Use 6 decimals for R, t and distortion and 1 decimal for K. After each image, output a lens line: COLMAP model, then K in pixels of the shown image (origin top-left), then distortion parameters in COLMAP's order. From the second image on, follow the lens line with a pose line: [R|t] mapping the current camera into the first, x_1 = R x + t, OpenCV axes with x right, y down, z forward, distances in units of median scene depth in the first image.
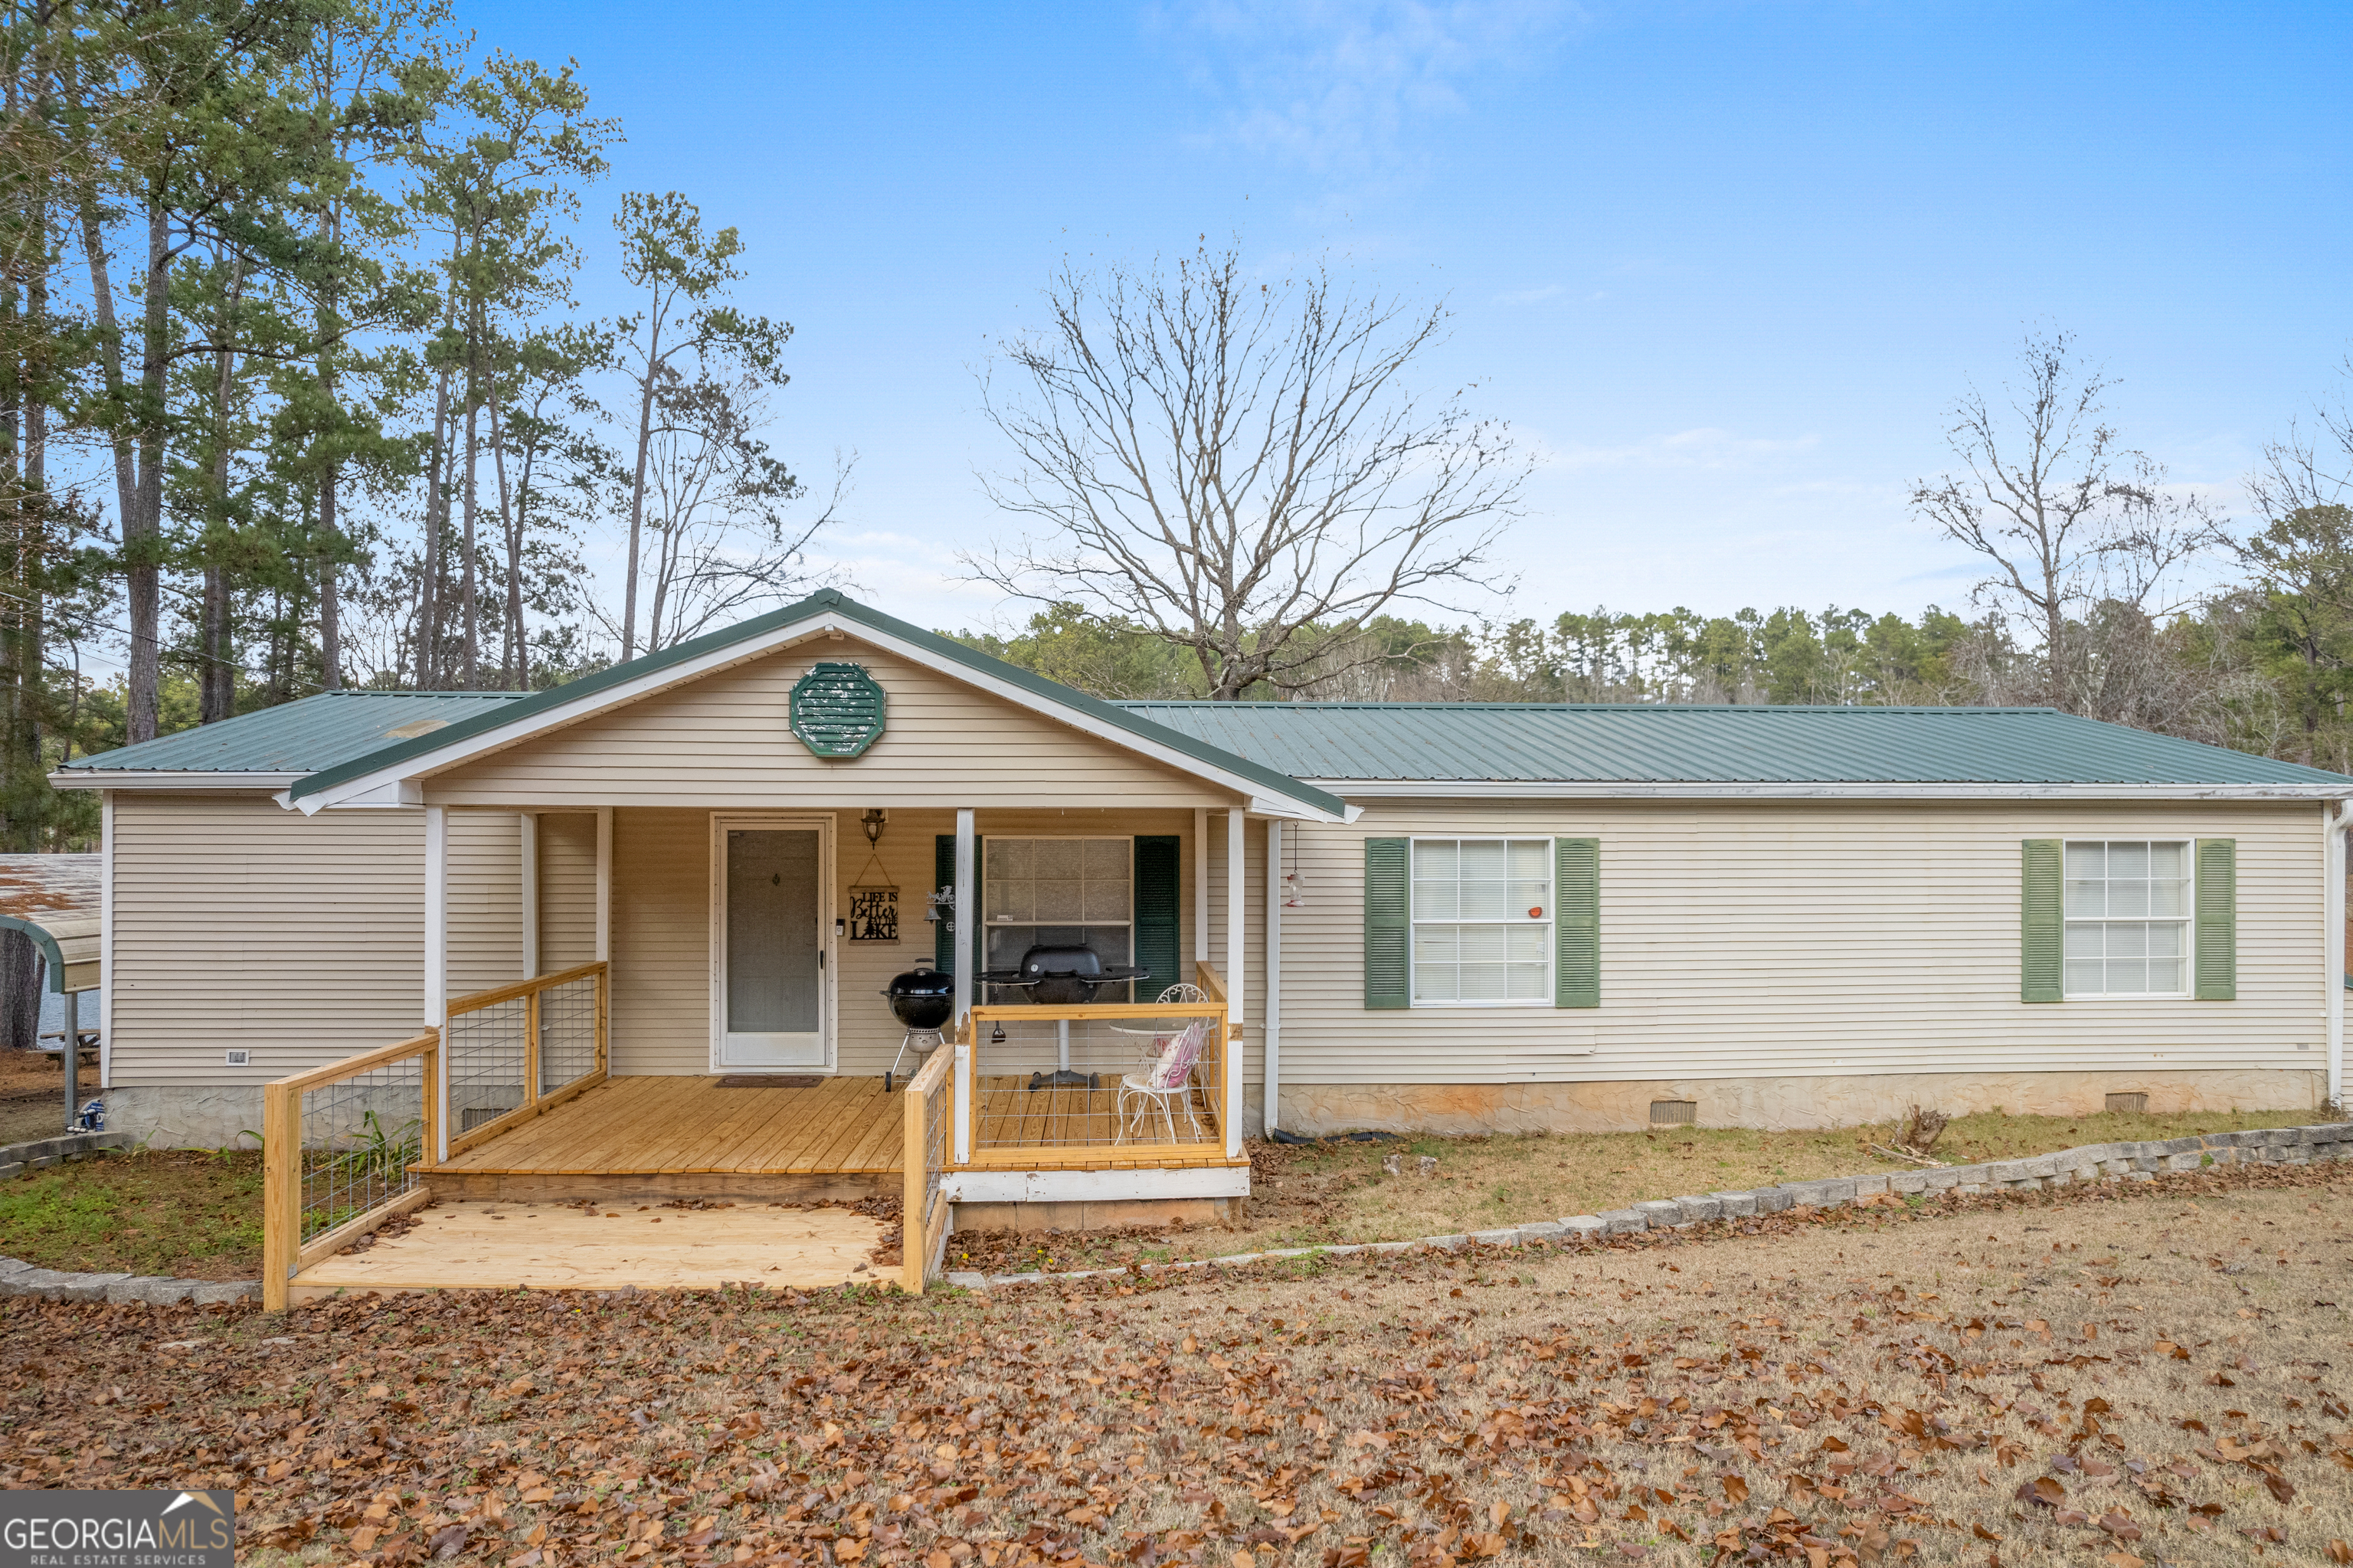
lens RADIAL K [[1505.5, 0, 1173.3], [0, 1505.5, 795.8], [0, 0, 1]] dist [-0.080437, 0.067185]
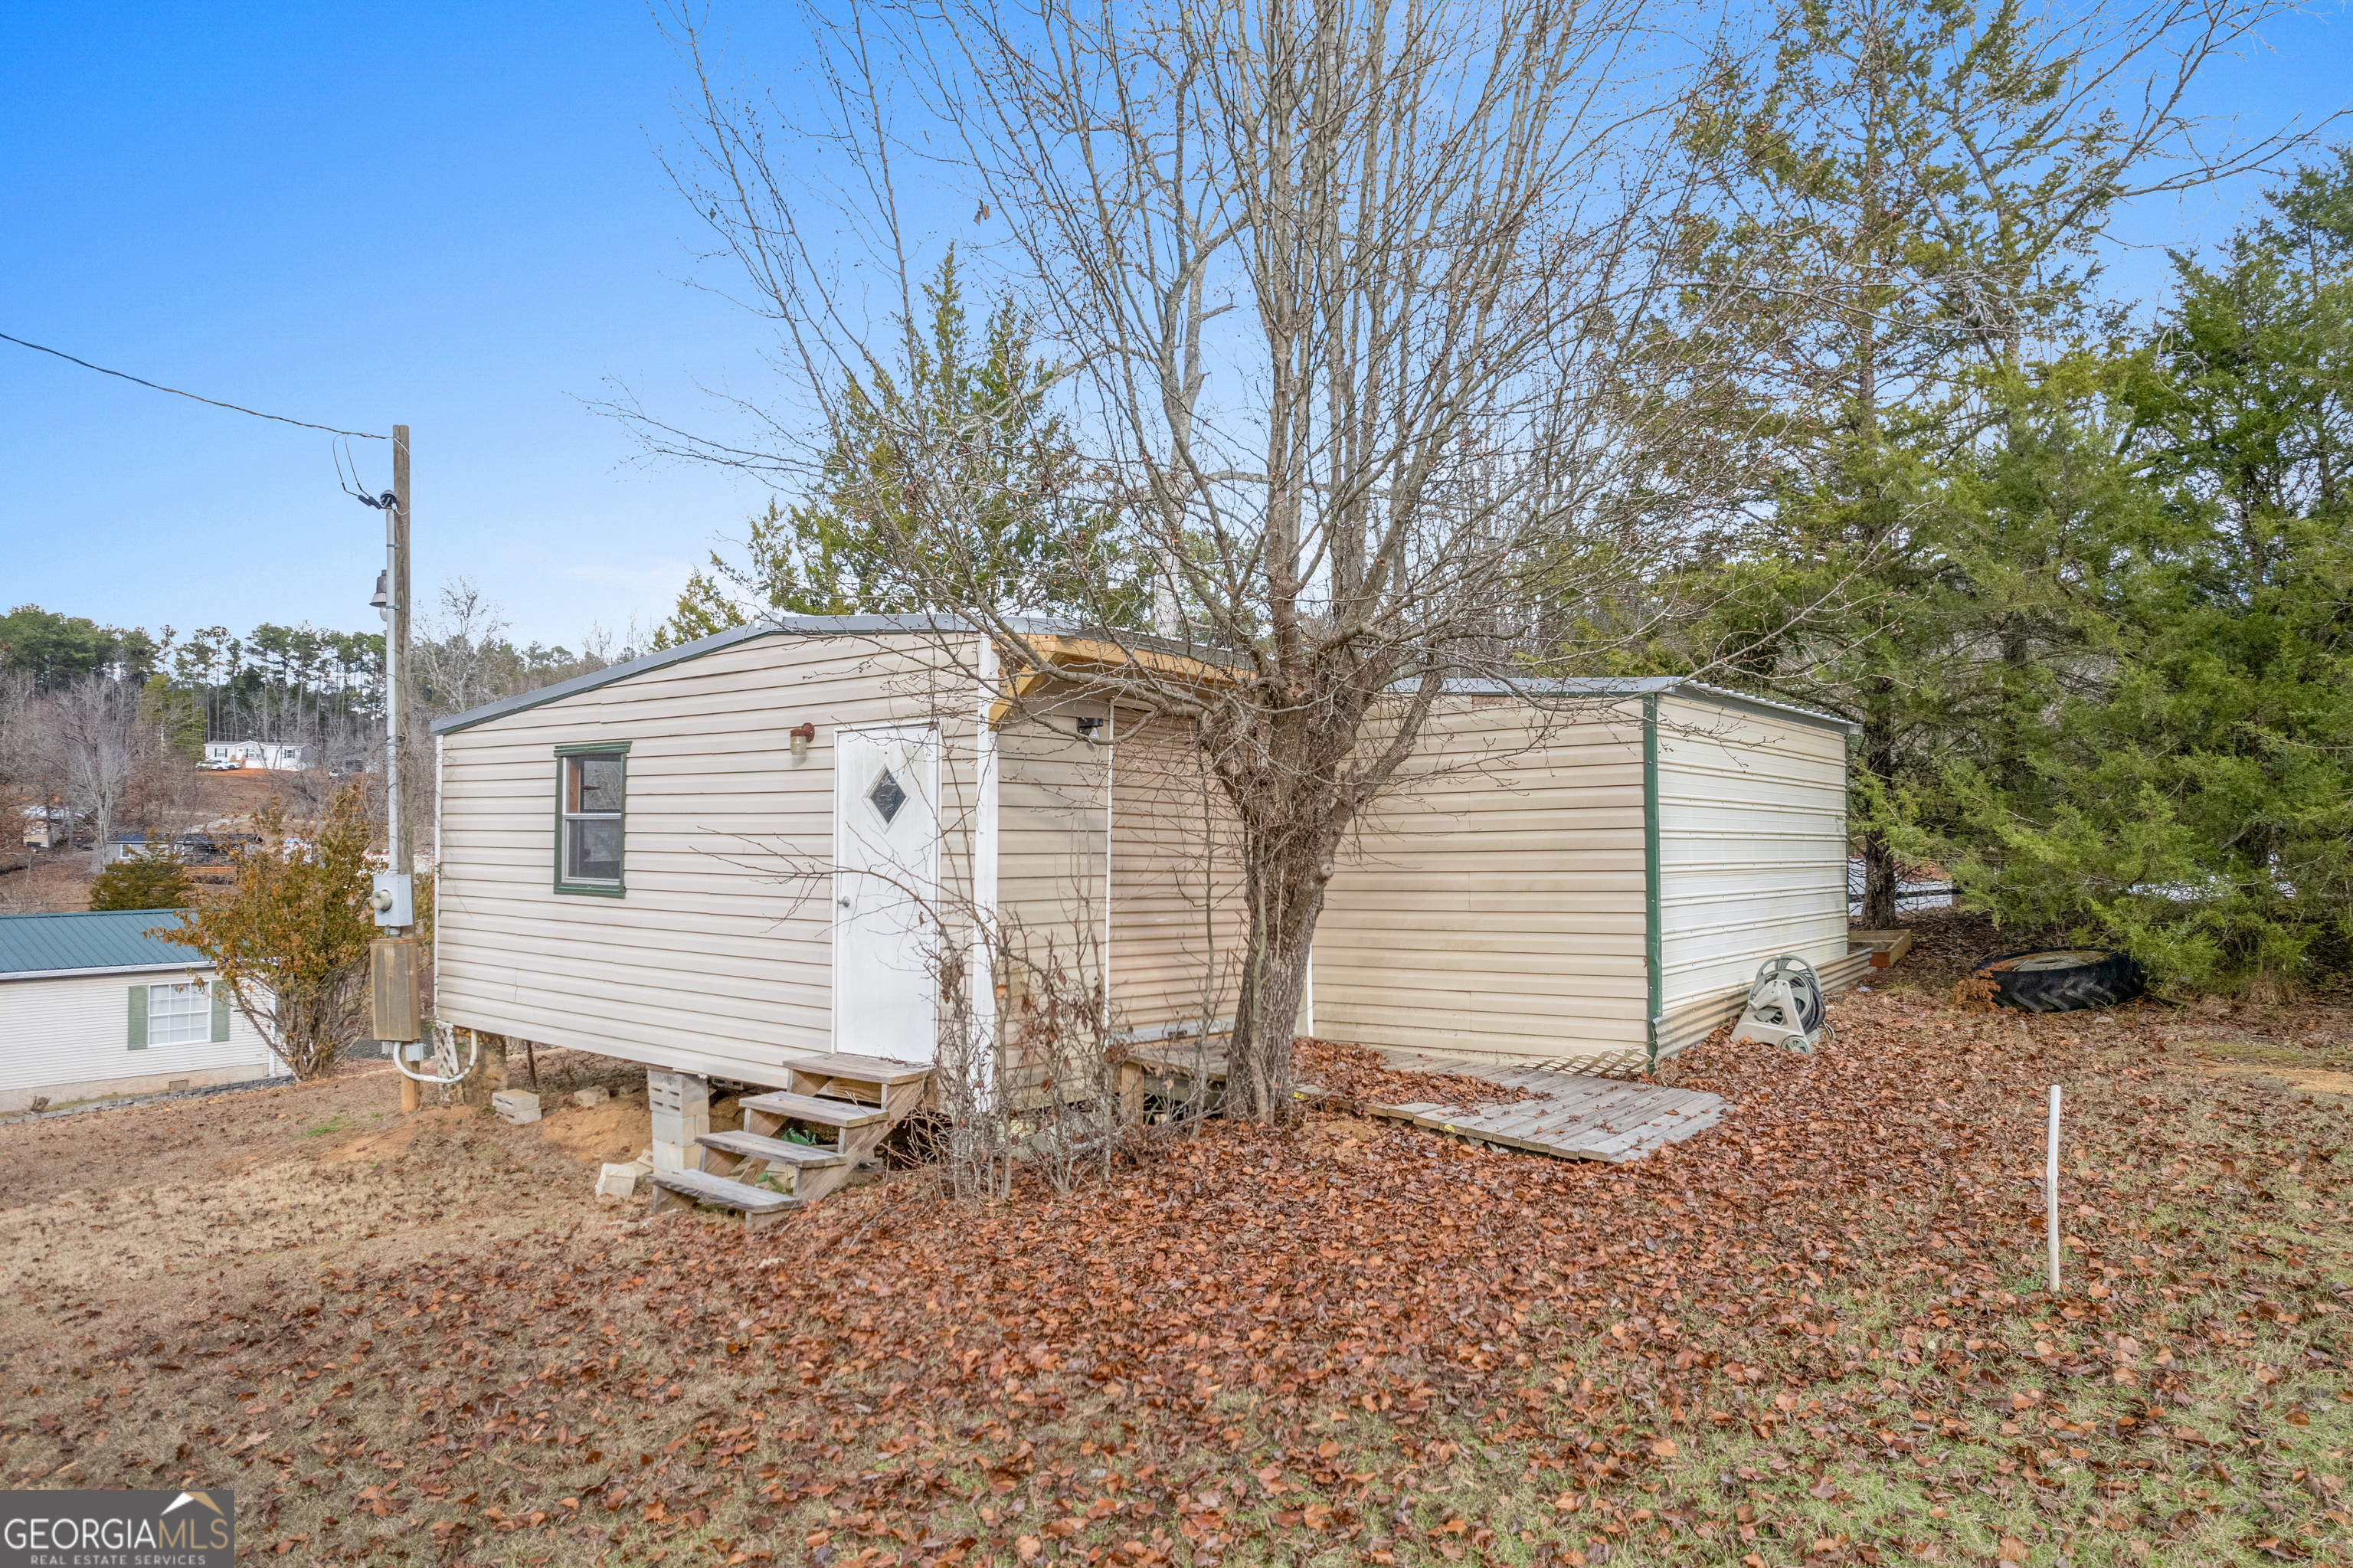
lens RADIAL K [[1499.1, 0, 1174.1], [0, 1499.1, 805.6], [0, 0, 1]] dist [-0.076175, 0.064315]
pose [[0.702904, 0.008763, 0.711231, 0.043098], [-0.012327, 0.999924, -0.000138, -0.313957], [-0.711178, -0.008670, 0.702959, -2.124468]]
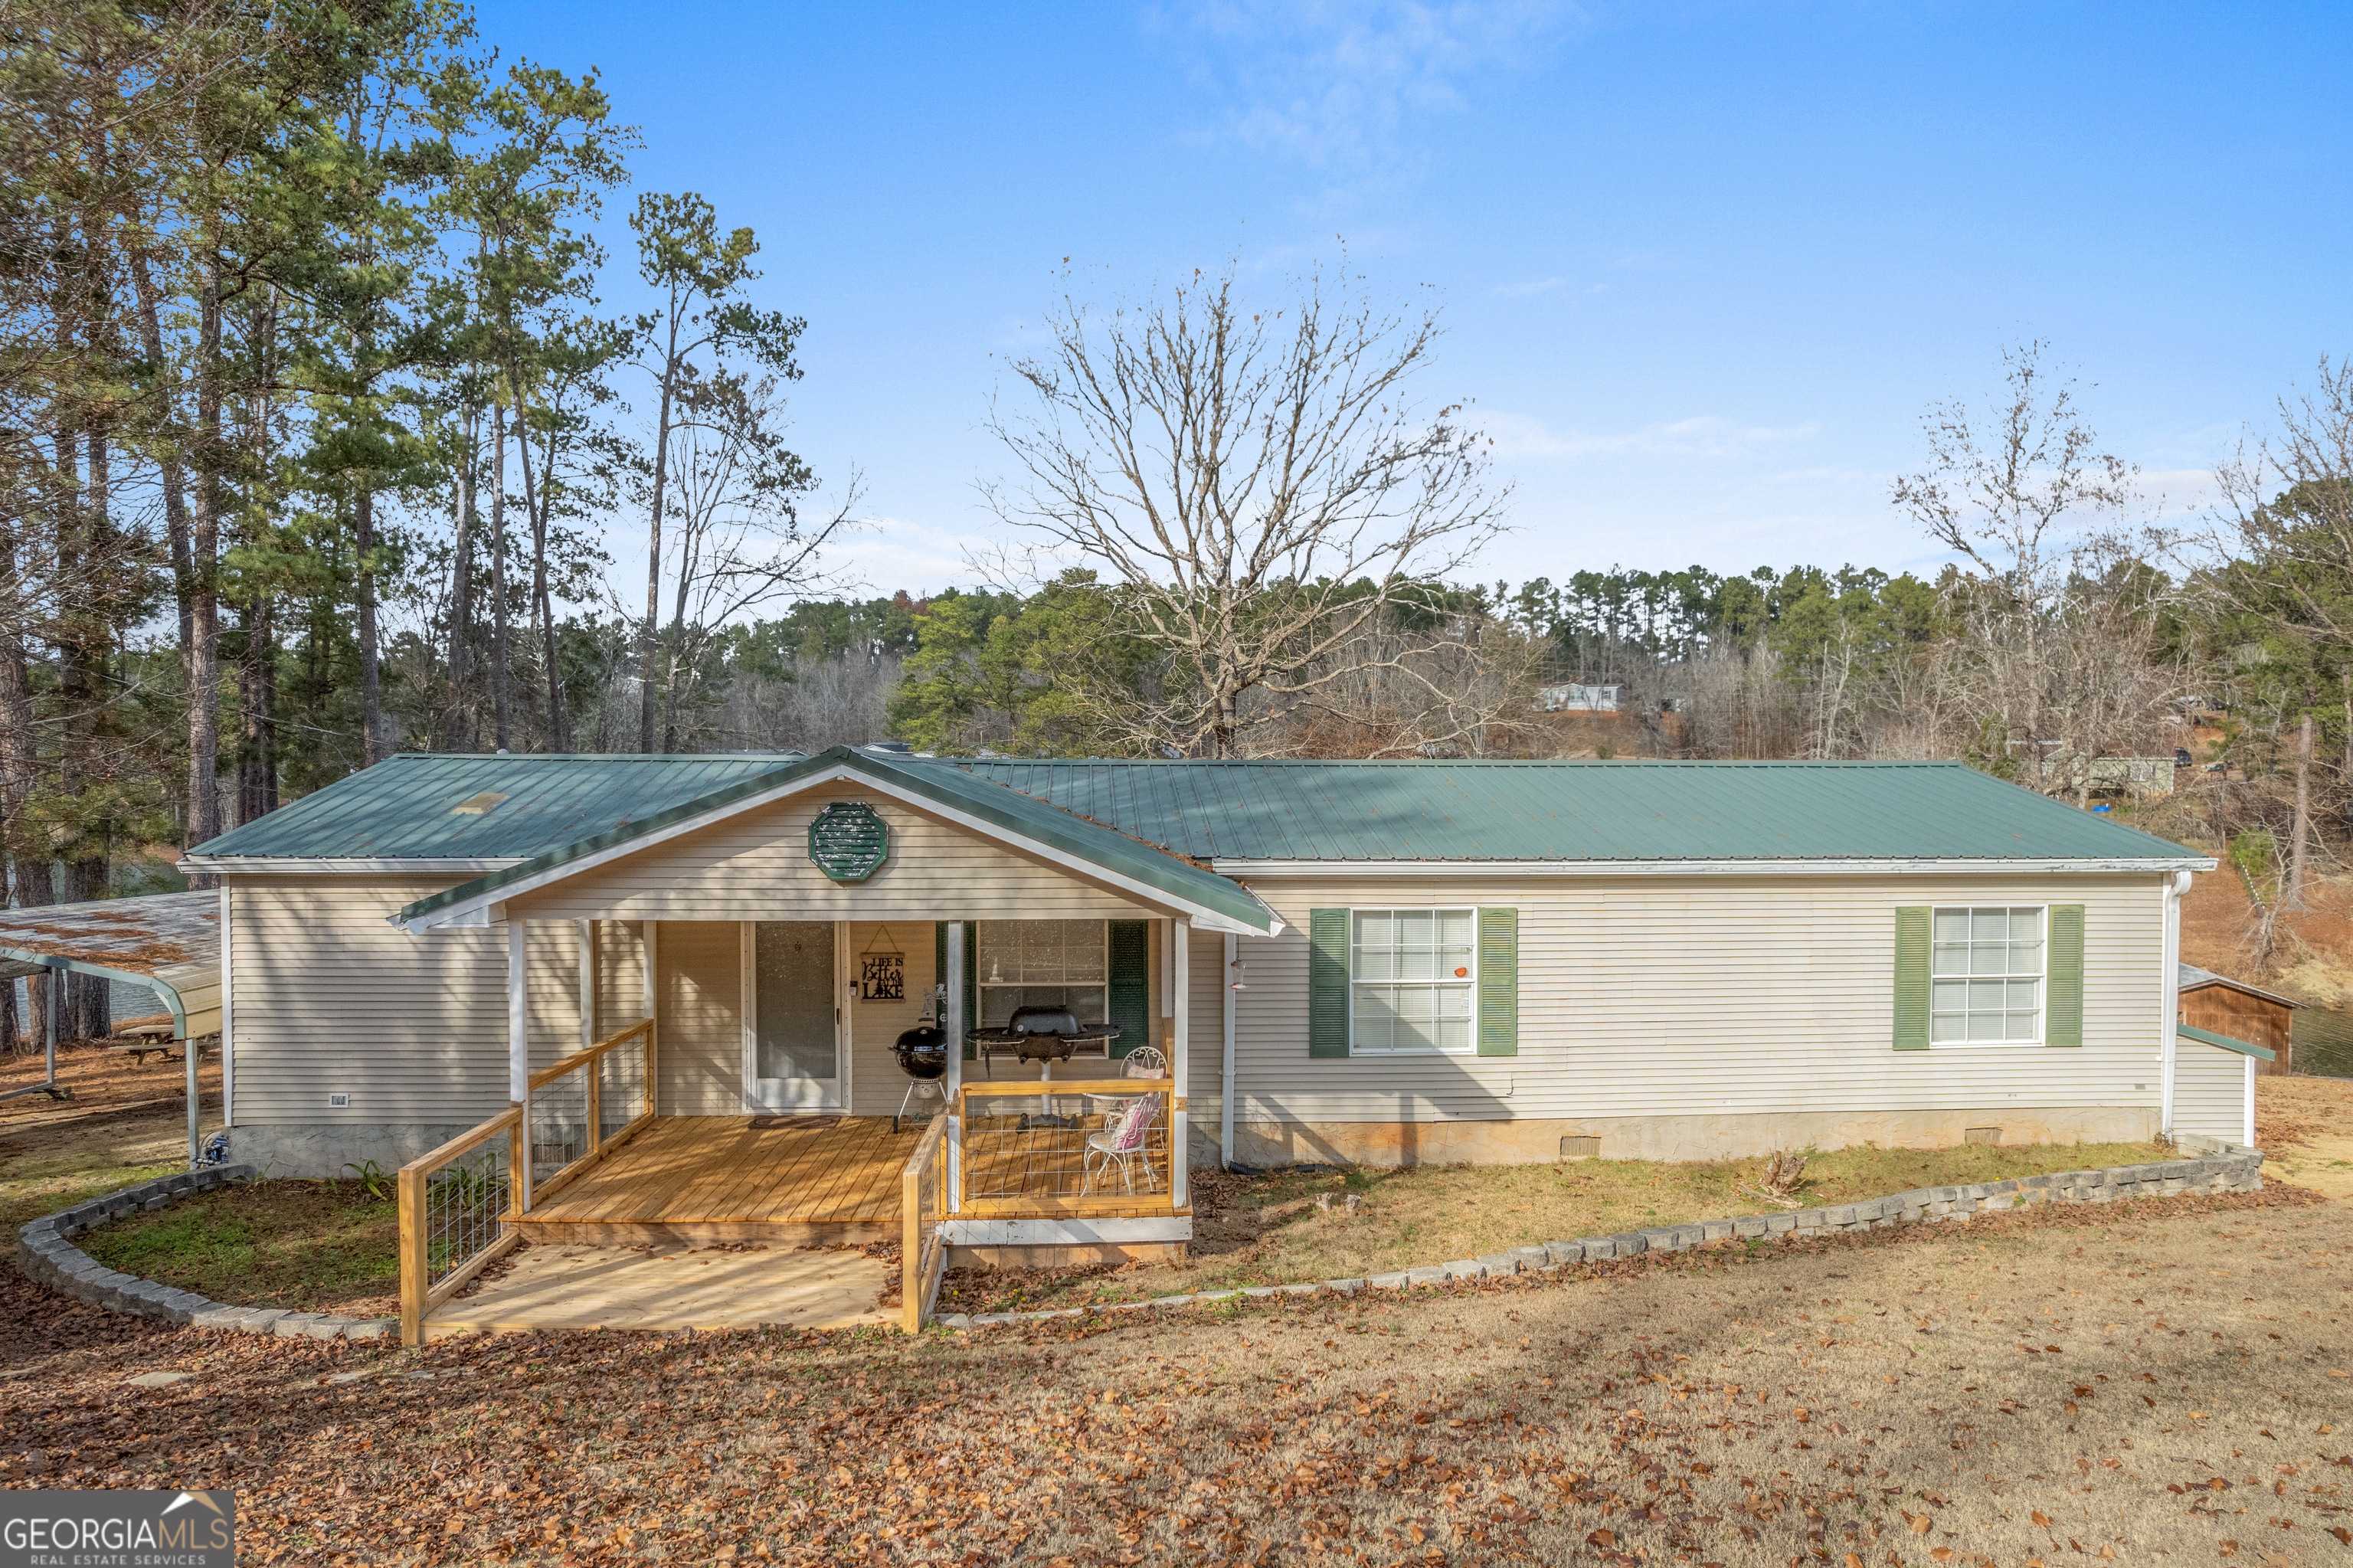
lens RADIAL K [[1505.5, 0, 1173.3], [0, 1505.5, 795.8], [0, 0, 1]] dist [-0.080437, 0.067185]
pose [[0.999934, -0.000509, -0.011521, 0.036520], [0.000867, 0.999517, 0.031079, -0.093841], [0.011499, -0.031087, 0.999451, -0.142727]]
